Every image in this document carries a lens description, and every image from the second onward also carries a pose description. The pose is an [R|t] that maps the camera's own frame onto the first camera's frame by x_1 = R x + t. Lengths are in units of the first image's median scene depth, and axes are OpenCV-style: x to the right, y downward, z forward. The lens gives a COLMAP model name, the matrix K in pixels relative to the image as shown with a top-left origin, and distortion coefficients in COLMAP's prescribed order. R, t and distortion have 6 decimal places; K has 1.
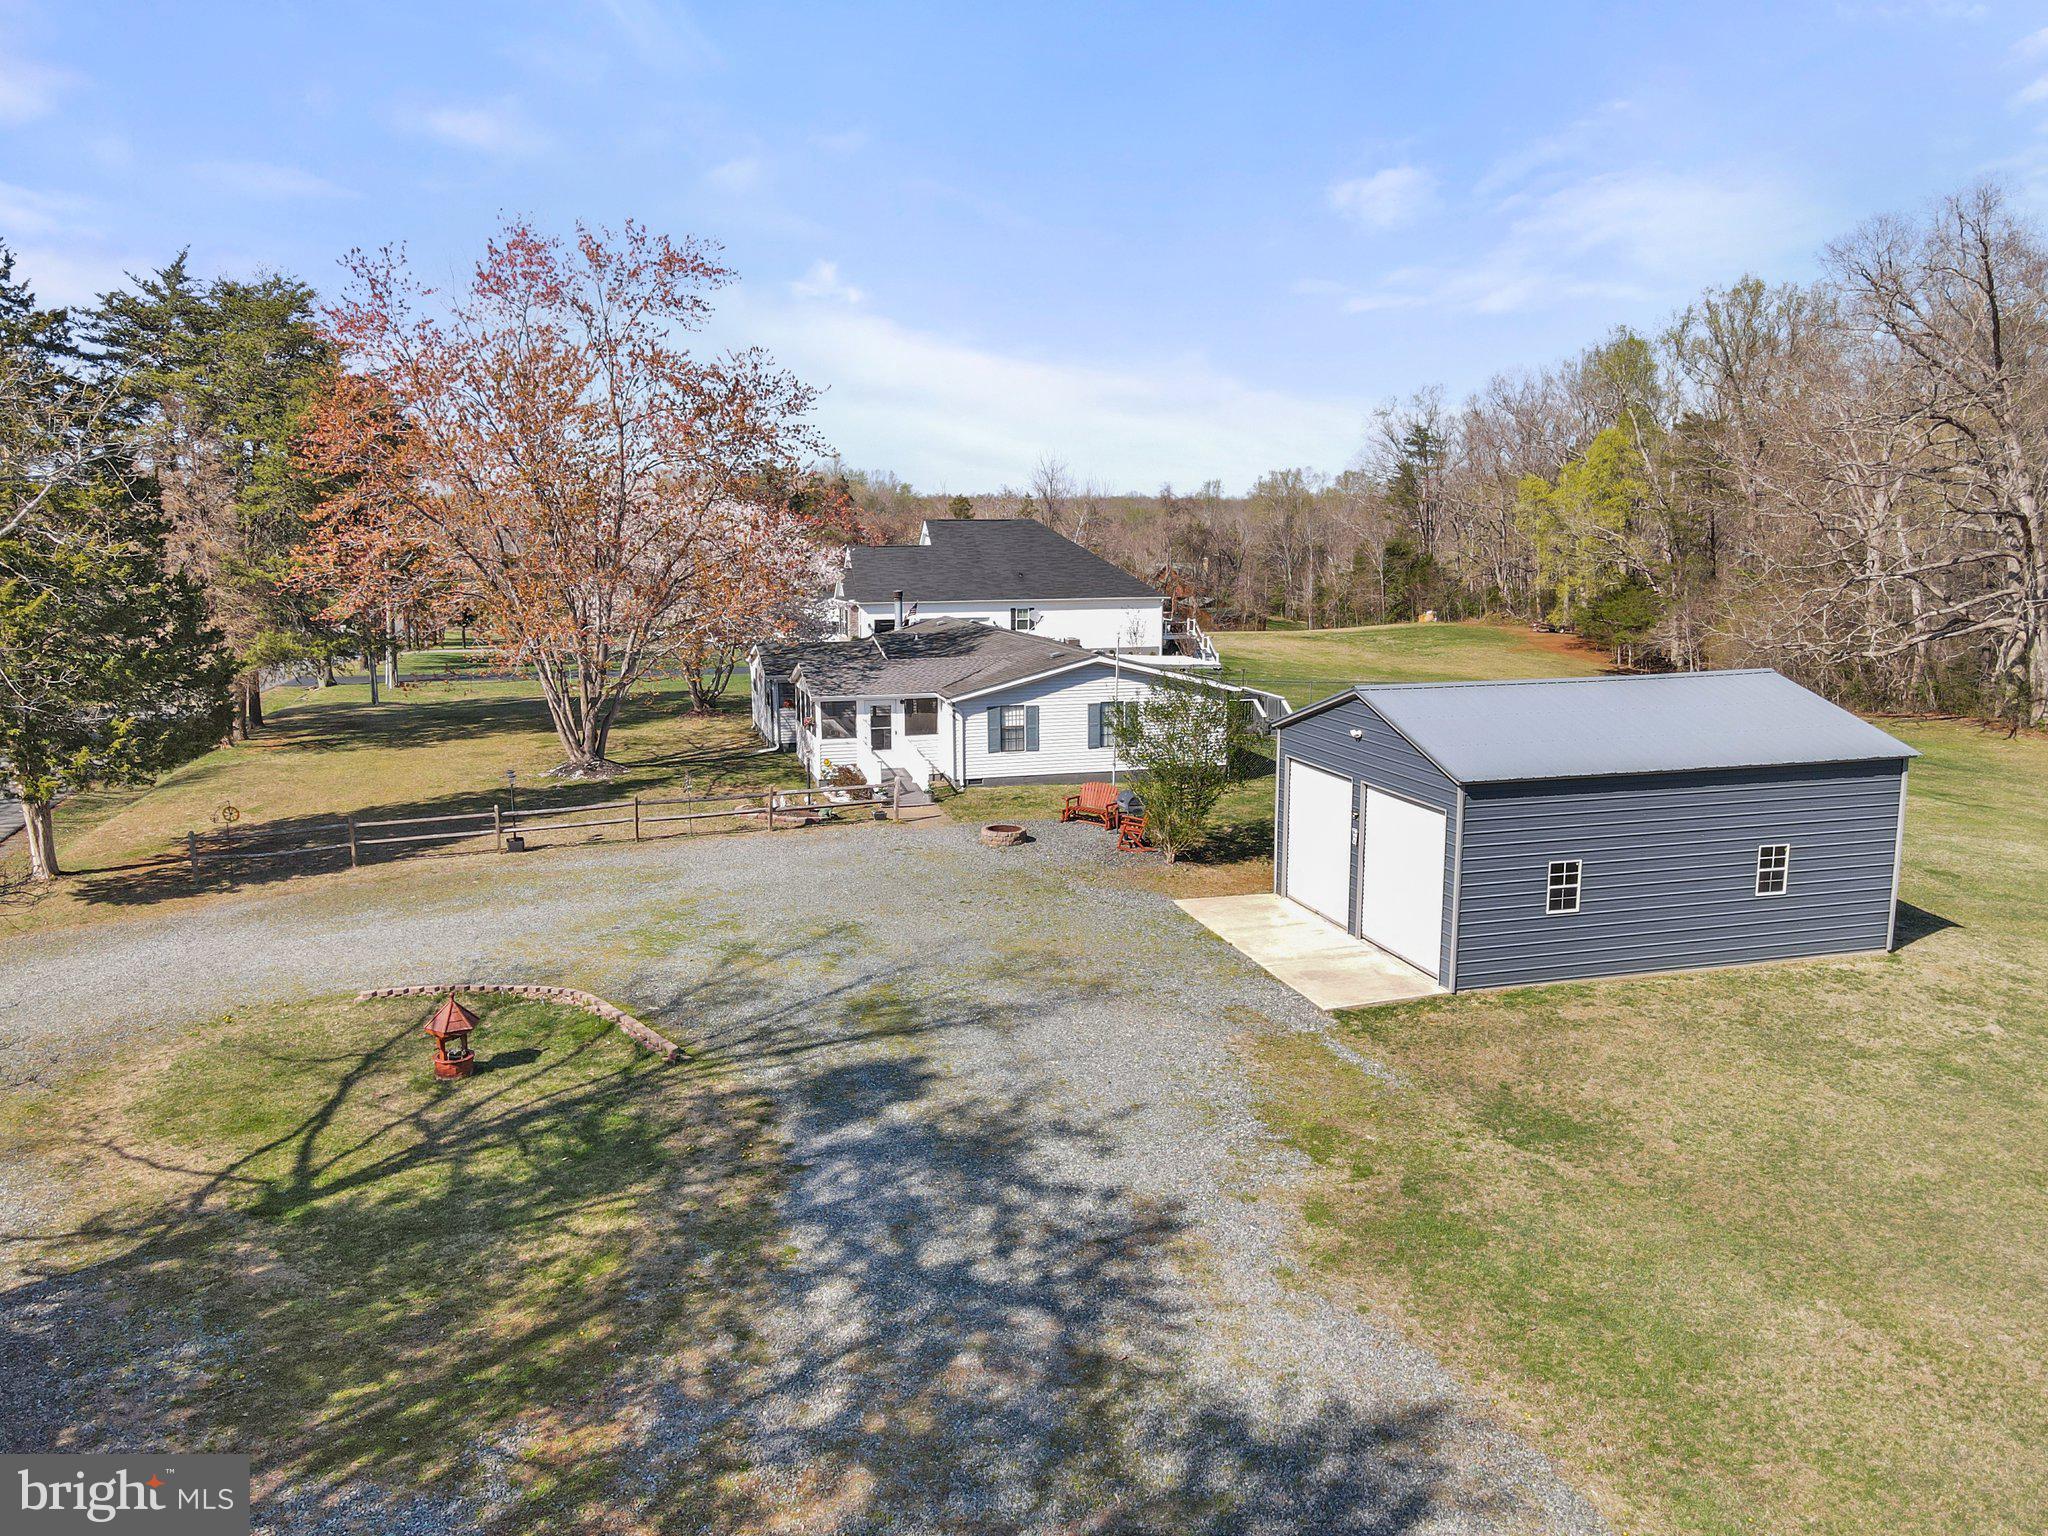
lens RADIAL K [[1537.8, 0, 1033.4], [0, 1537.8, 778.6], [0, 0, 1]] dist [0.005765, 0.000350]
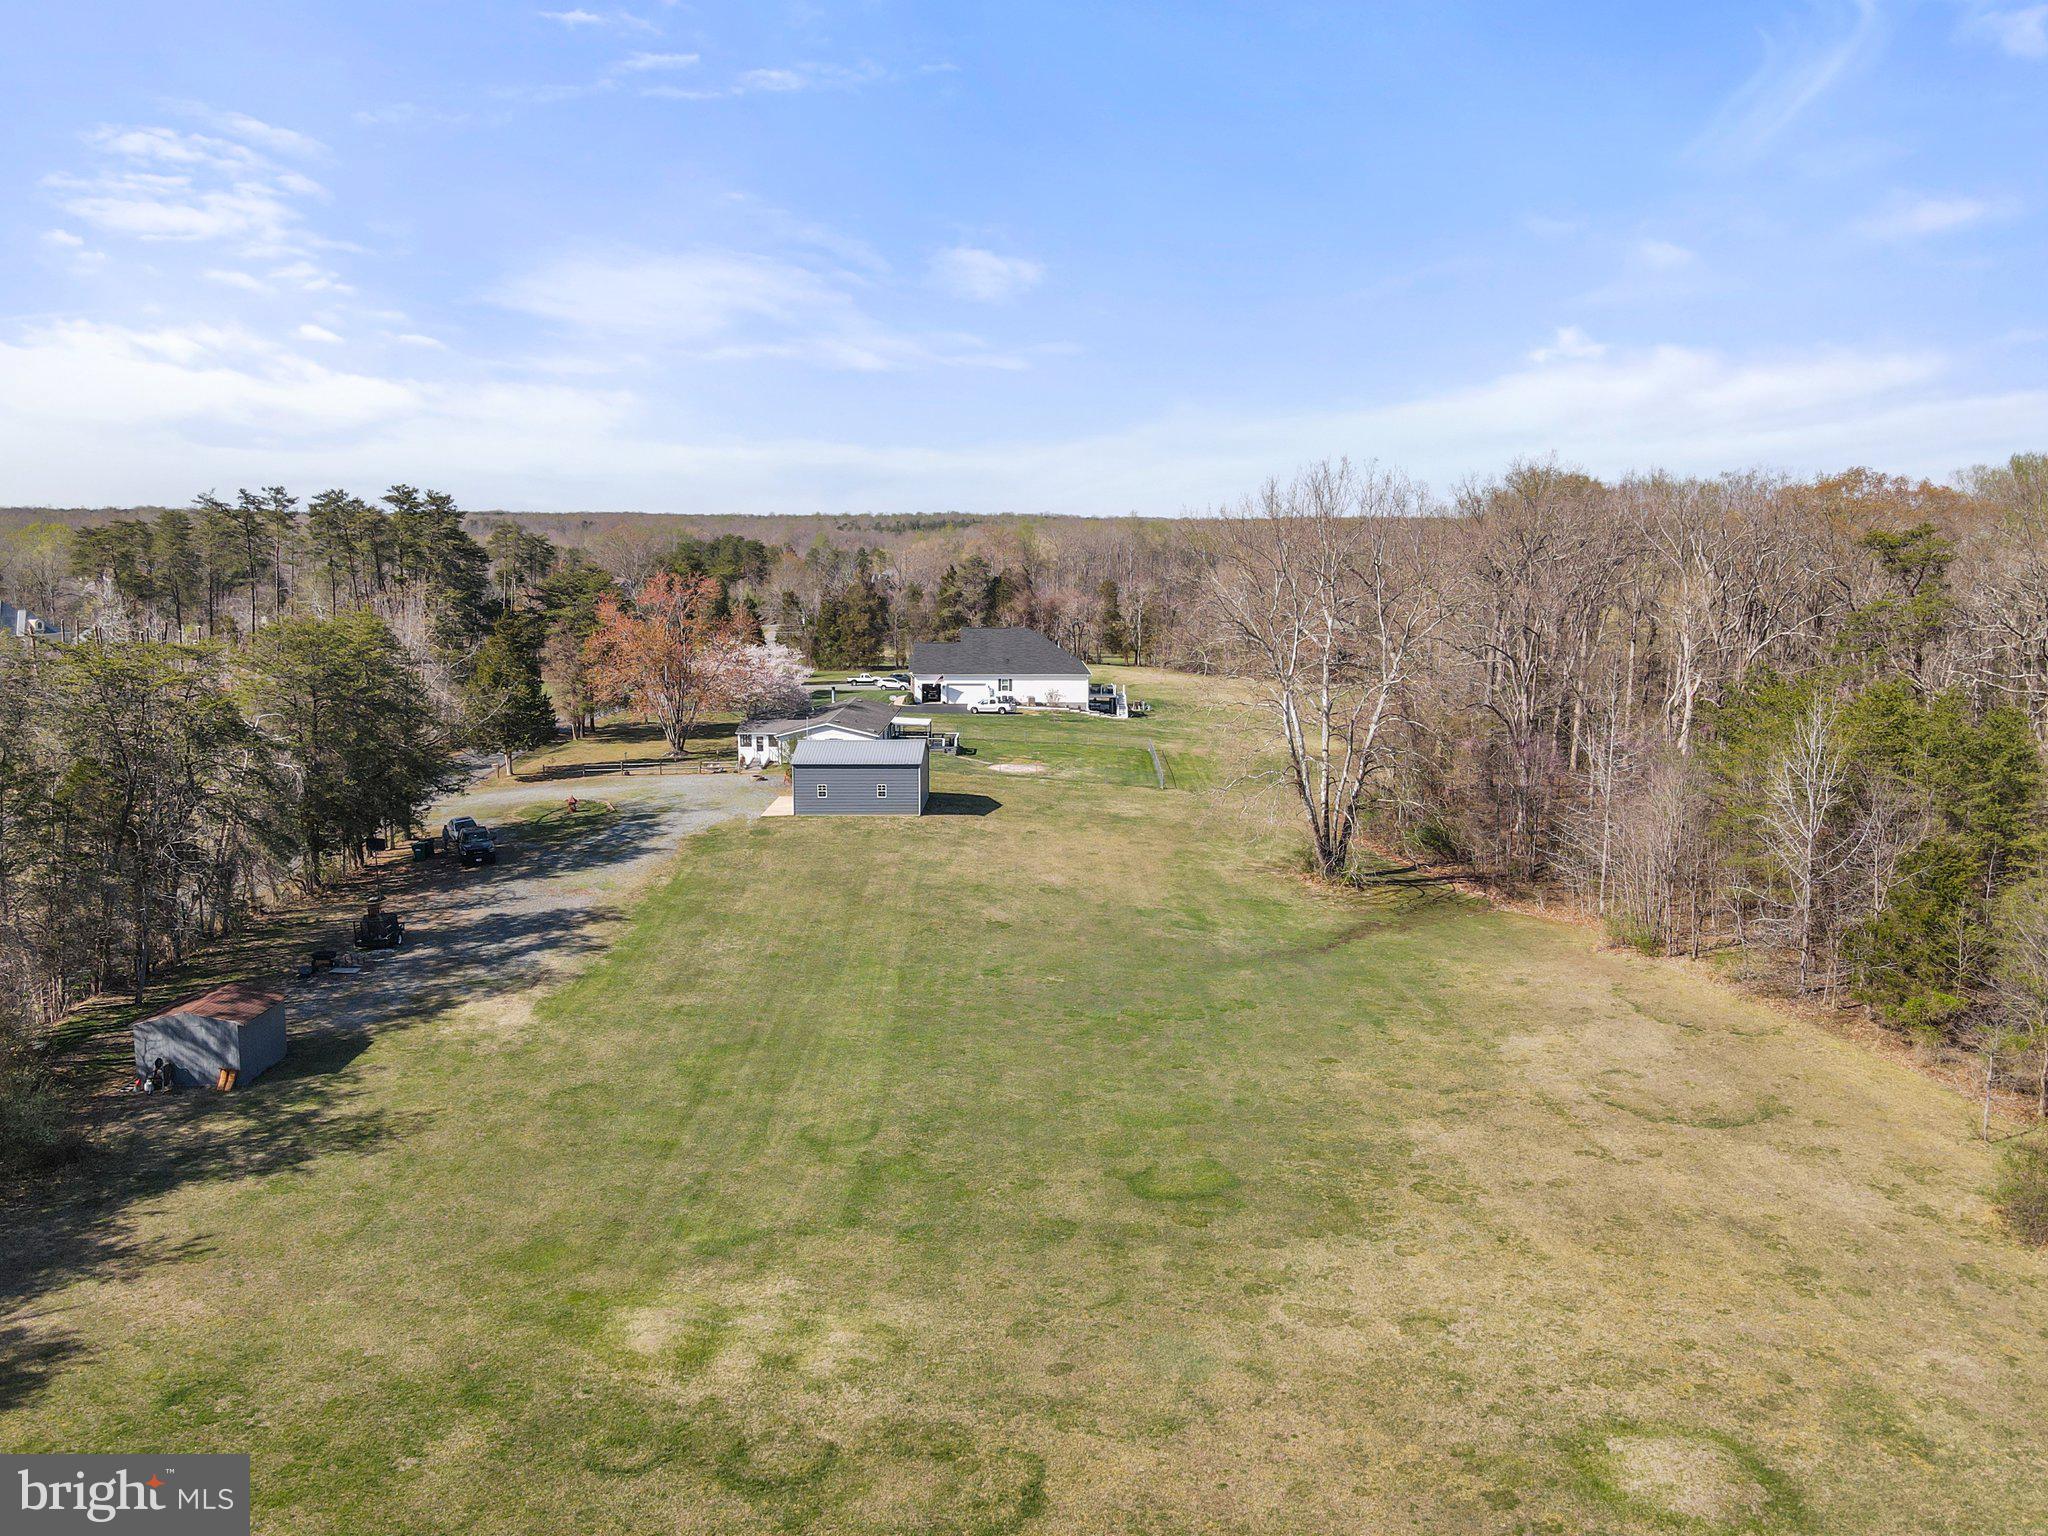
lens RADIAL K [[1537.8, 0, 1010.1], [0, 1537.8, 759.4], [0, 0, 1]] dist [0.005765, 0.000350]
pose [[0.954609, 0.052480, -0.293203, 1.225441], [-0.056503, 0.998389, -0.005260, -0.015319], [0.292455, 0.021588, 0.956036, -1.679324]]
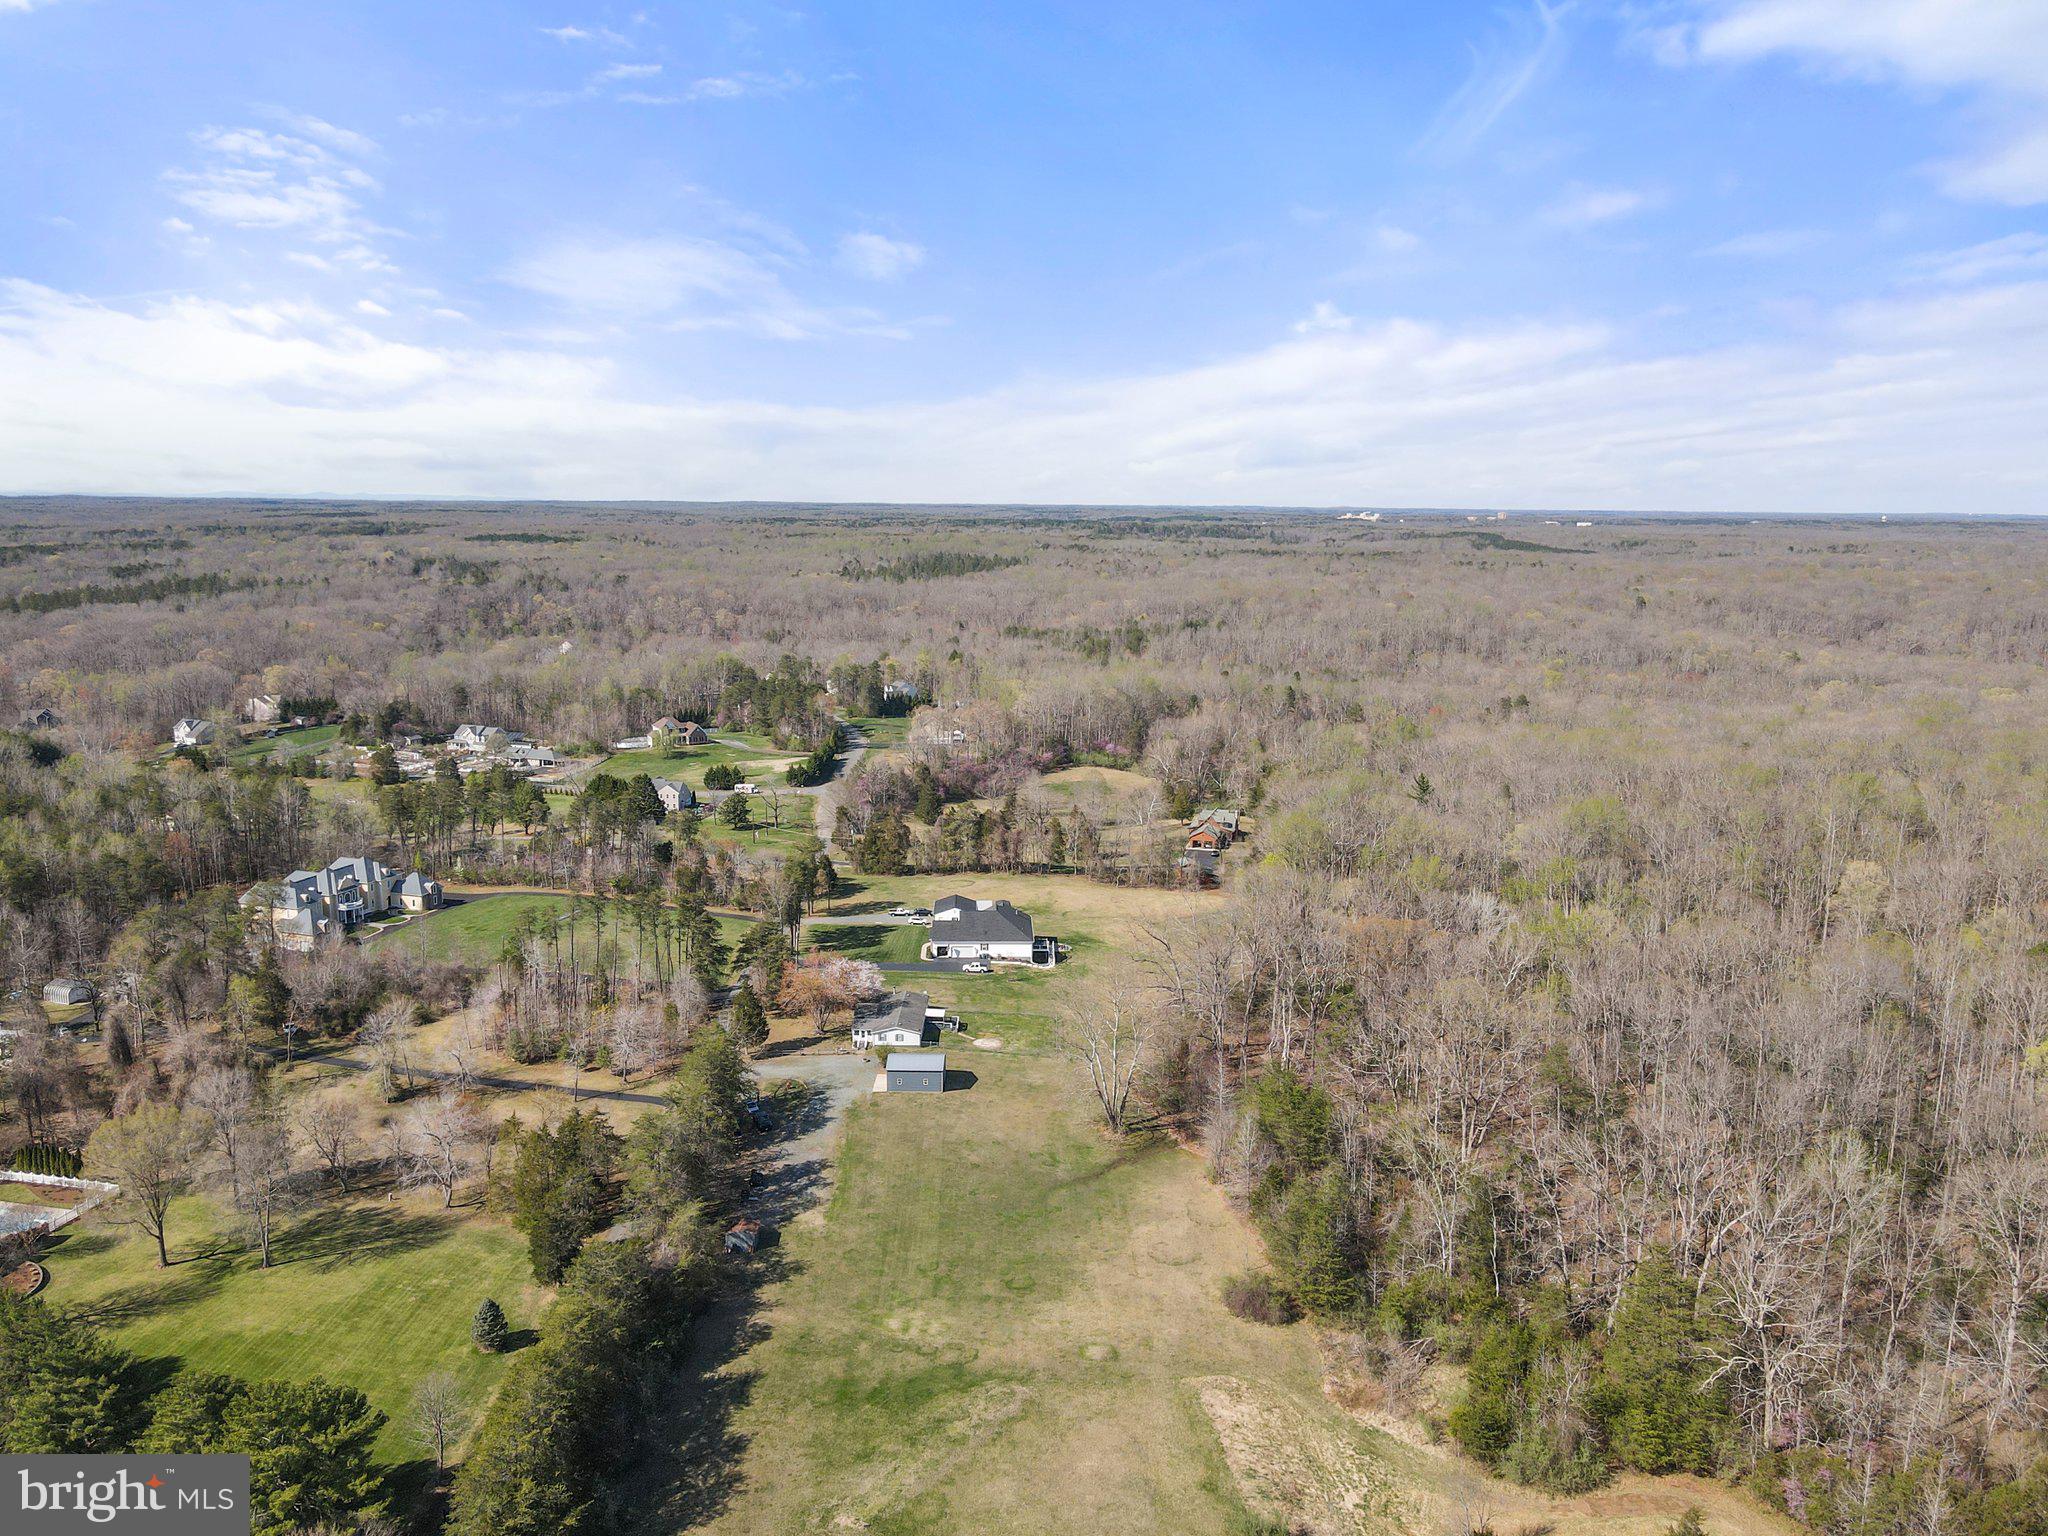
lens RADIAL K [[1537.8, 0, 1025.9], [0, 1537.8, 771.1], [0, 0, 1]] dist [0.005765, 0.000350]
pose [[0.958400, 0.068347, -0.277124, 2.145101], [-0.065369, 0.997661, 0.019983, -1.240927], [0.277841, -0.001036, 0.960626, -4.694142]]
